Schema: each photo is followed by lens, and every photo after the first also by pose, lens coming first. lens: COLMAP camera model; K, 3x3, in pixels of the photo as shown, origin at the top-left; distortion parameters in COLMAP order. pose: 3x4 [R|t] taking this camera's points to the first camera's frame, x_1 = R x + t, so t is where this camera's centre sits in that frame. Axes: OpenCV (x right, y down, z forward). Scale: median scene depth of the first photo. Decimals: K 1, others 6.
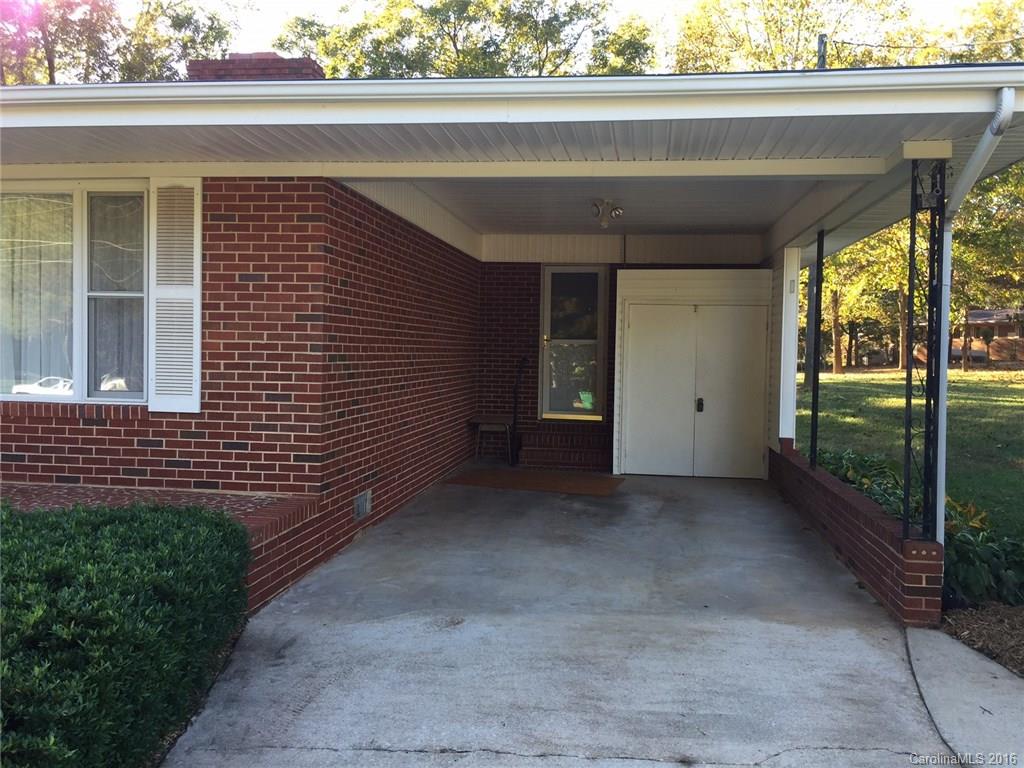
lens RADIAL K [[882.5, 0, 513.6], [0, 882.5, 373.2], [0, 0, 1]] dist [0.080563, -0.100640]
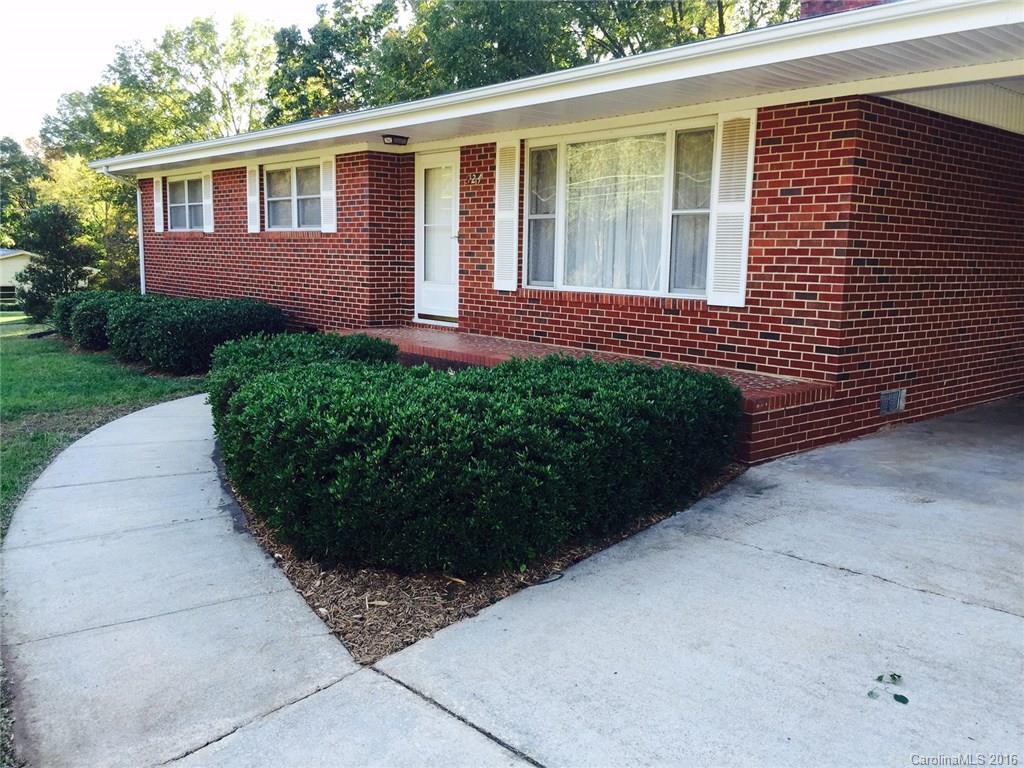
lens RADIAL K [[882.5, 0, 517.1], [0, 882.5, 383.9], [0, 0, 1]] dist [0.080563, -0.100640]
pose [[0.757976, 0.091976, -0.645766, 0.209999], [-0.023919, 0.993262, 0.113395, 0.018508], [0.651844, -0.070505, 0.755068, -0.132984]]
